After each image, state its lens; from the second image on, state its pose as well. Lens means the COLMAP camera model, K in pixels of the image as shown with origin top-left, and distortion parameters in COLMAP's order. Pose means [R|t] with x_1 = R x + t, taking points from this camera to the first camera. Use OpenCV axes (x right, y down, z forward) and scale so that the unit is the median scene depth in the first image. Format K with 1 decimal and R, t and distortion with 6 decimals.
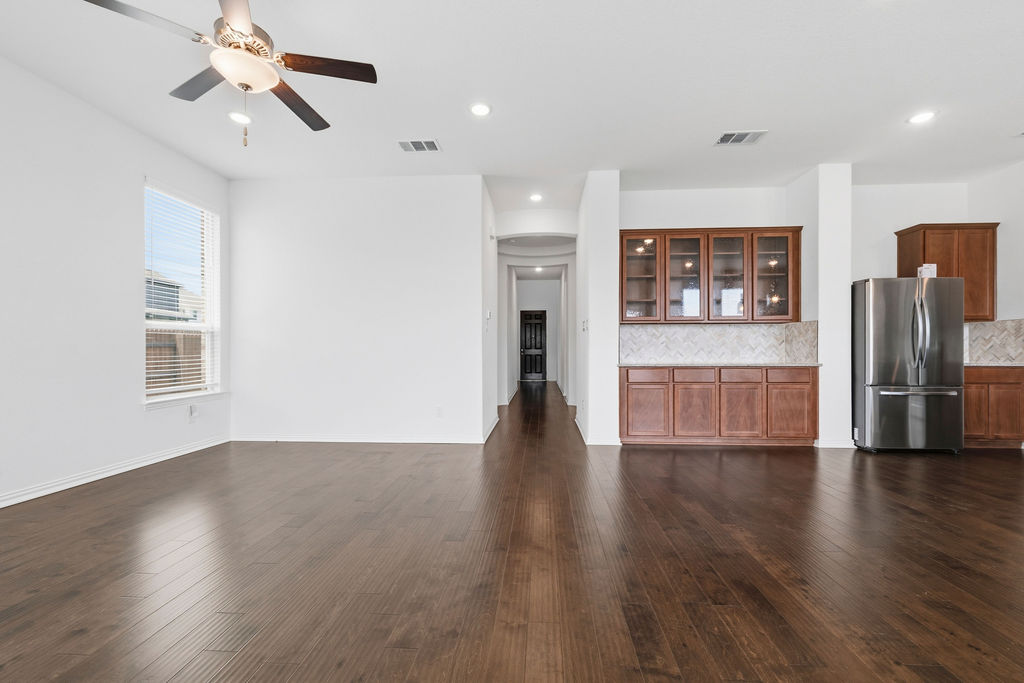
lens RADIAL K [[409.4, 0, 517.3], [0, 409.4, 349.6], [0, 0, 1]] dist [-0.000294, 0.000001]
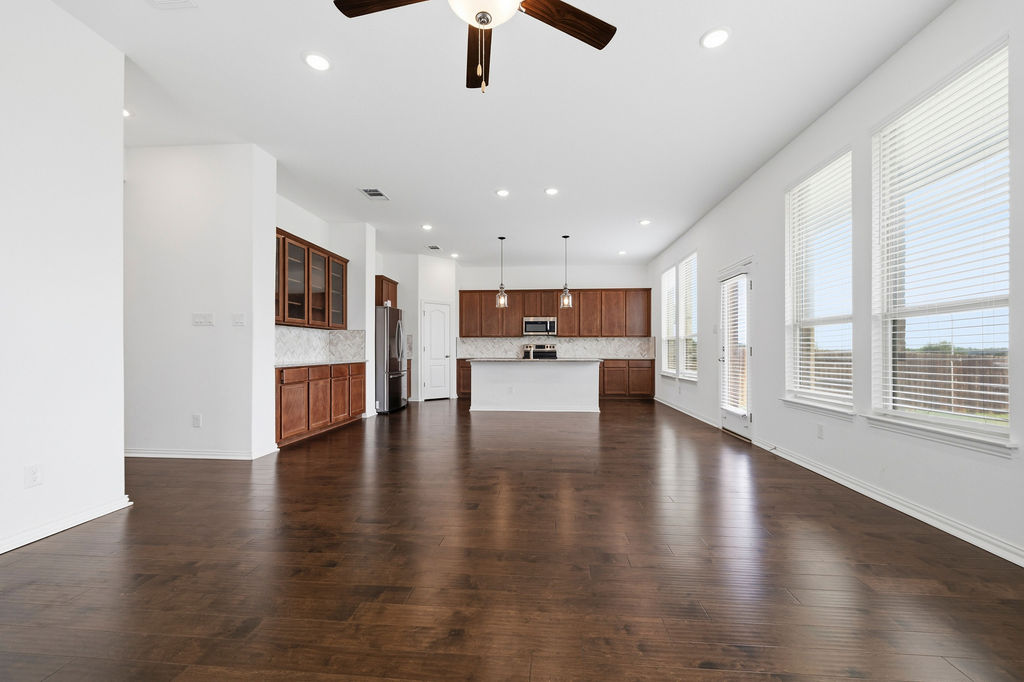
lens RADIAL K [[409.4, 0, 517.3], [0, 409.4, 349.1], [0, 0, 1]] dist [-0.000294, 0.000001]
pose [[0.018405, 0.005210, 0.999817, -0.687057], [-0.005725, 0.999971, -0.005105, -0.000140], [-0.999814, -0.005630, 0.018435, 0.428895]]
